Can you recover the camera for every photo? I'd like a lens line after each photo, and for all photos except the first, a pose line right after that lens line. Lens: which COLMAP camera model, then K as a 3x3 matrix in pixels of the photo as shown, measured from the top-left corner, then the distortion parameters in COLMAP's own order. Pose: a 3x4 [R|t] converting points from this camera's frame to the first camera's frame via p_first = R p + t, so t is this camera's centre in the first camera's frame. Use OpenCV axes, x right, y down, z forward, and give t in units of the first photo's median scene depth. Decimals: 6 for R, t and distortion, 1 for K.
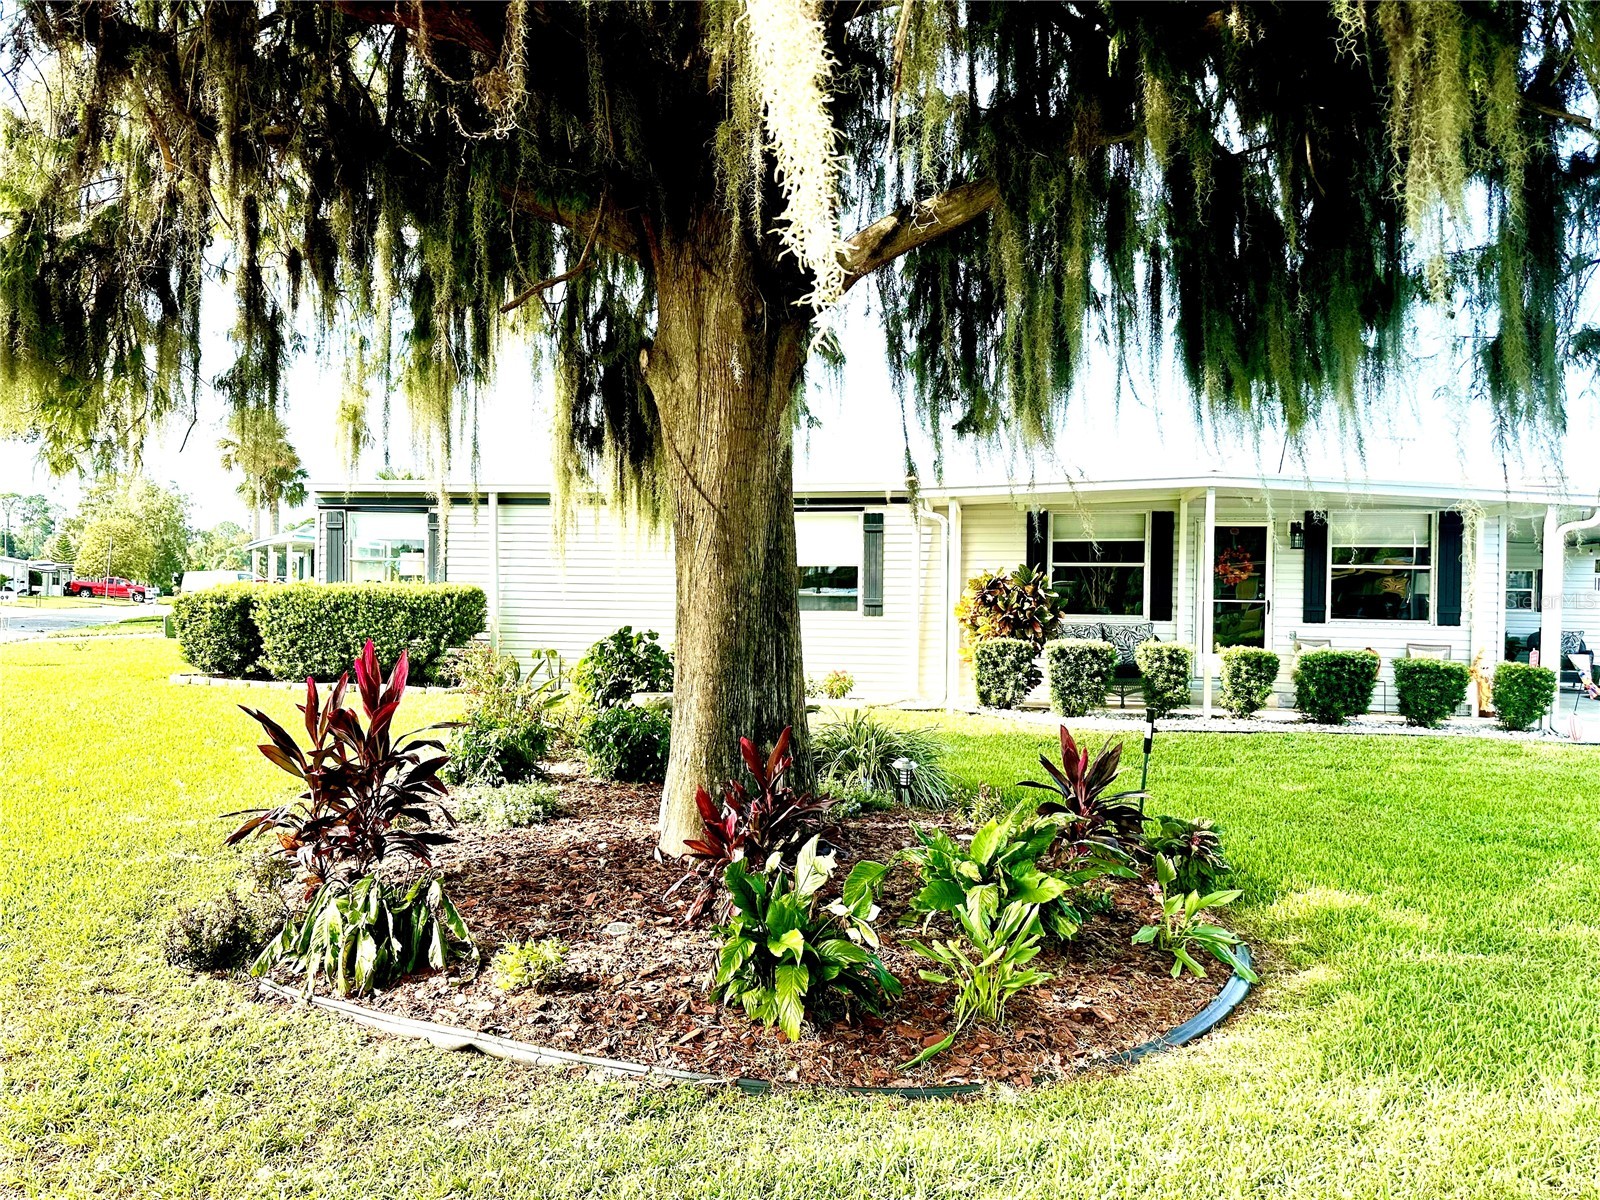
lens RADIAL K [[1122.0, 0, 800.0], [0, 1122.0, 600.0], [0, 0, 1]] dist [0.047236, -0.000912]
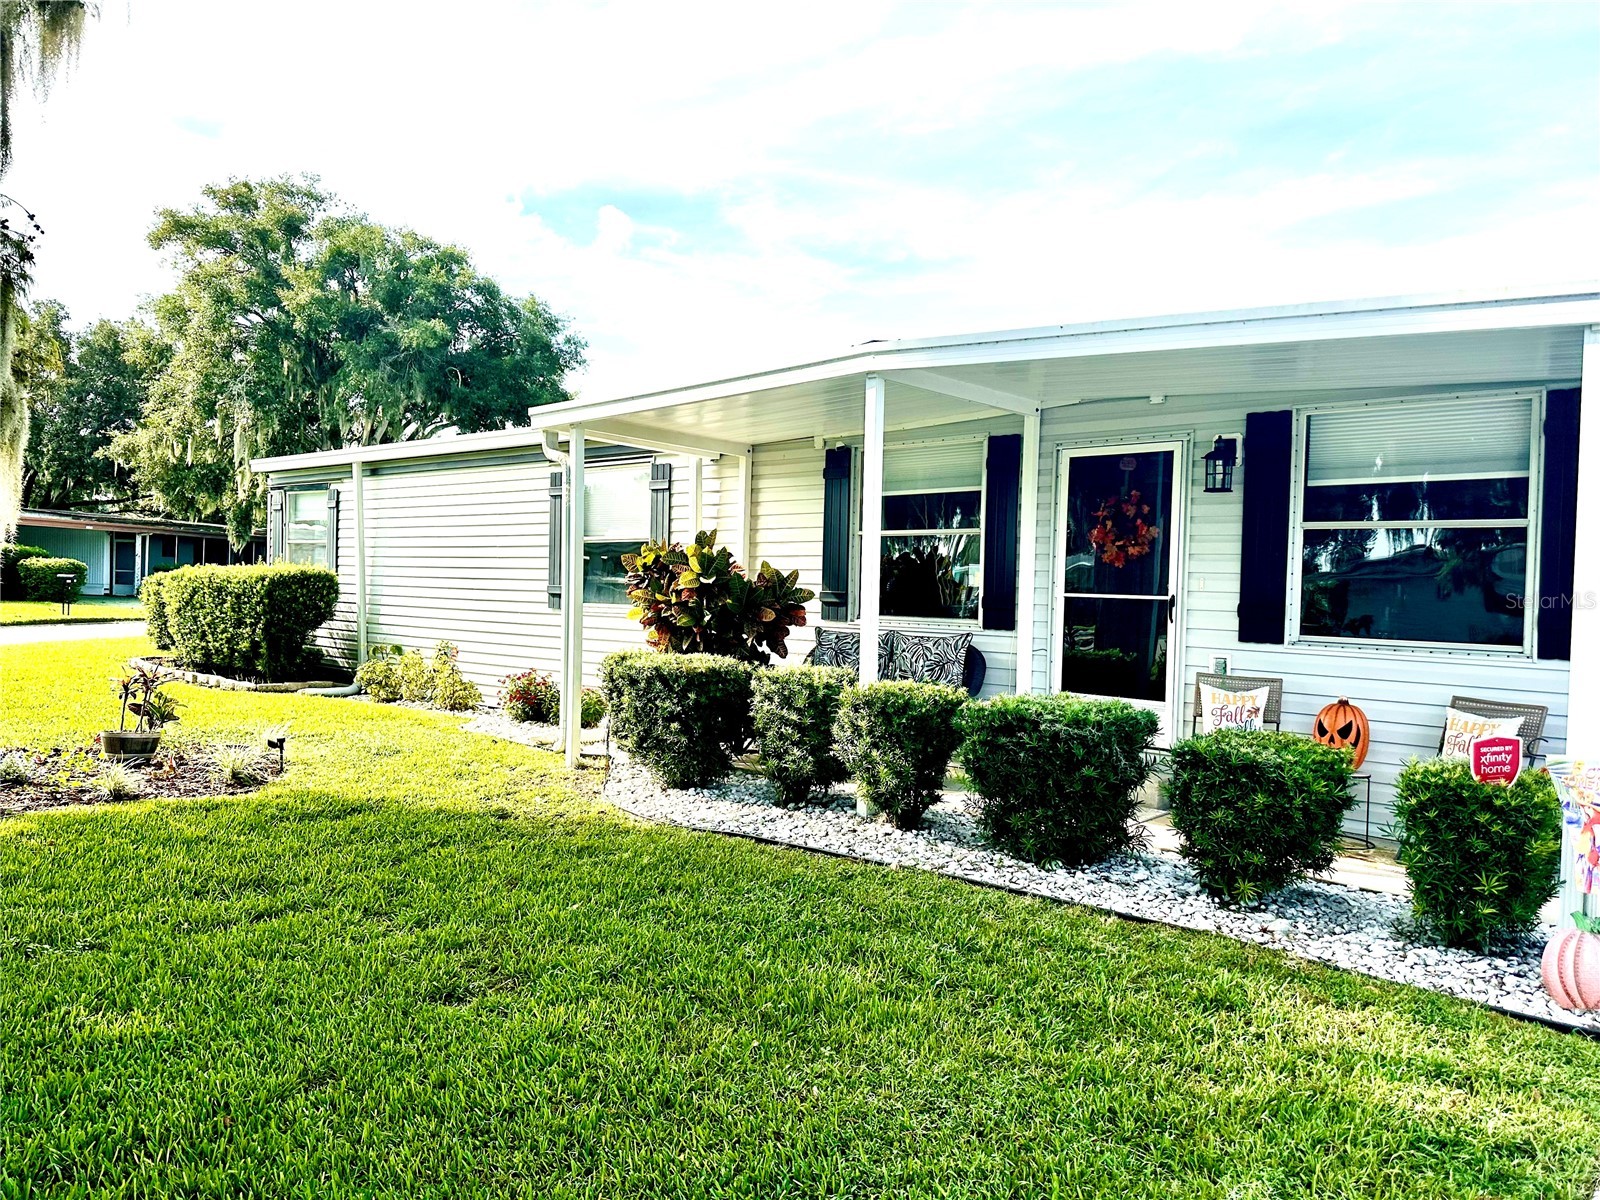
lens RADIAL K [[1122.0, 0, 800.0], [0, 1122.0, 600.0], [0, 0, 1]] dist [0.047236, -0.000912]
pose [[0.868992, 0.015620, -0.494579, 0.520775], [-0.017108, 0.999852, 0.001517, 0.004351], [0.494530, 0.007143, 0.869131, 0.476727]]
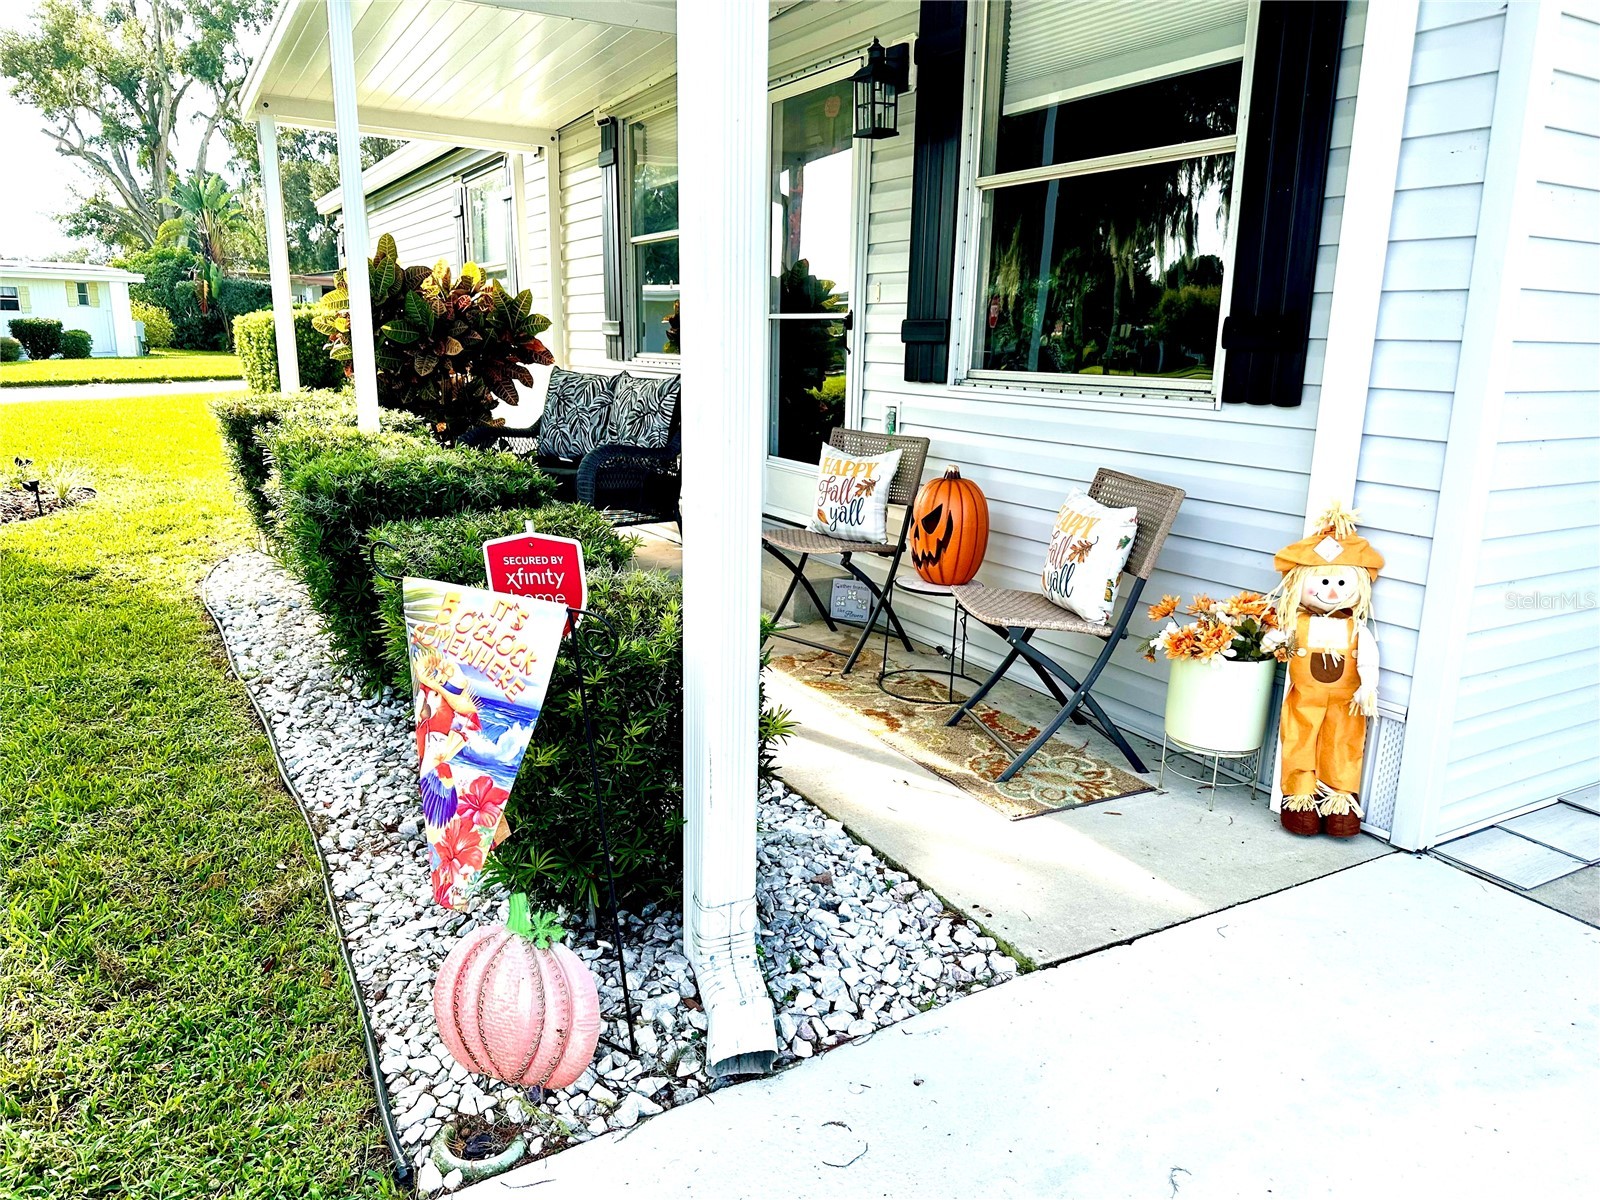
lens RADIAL K [[1122.0, 0, 800.0], [0, 1122.0, 600.0], [0, 0, 1]] dist [0.047236, -0.000912]
pose [[0.688852, 0.166007, -0.705638, 0.659986], [-0.020114, 0.977427, 0.210312, 0.014222], [0.724623, -0.130680, 0.676642, 0.752025]]
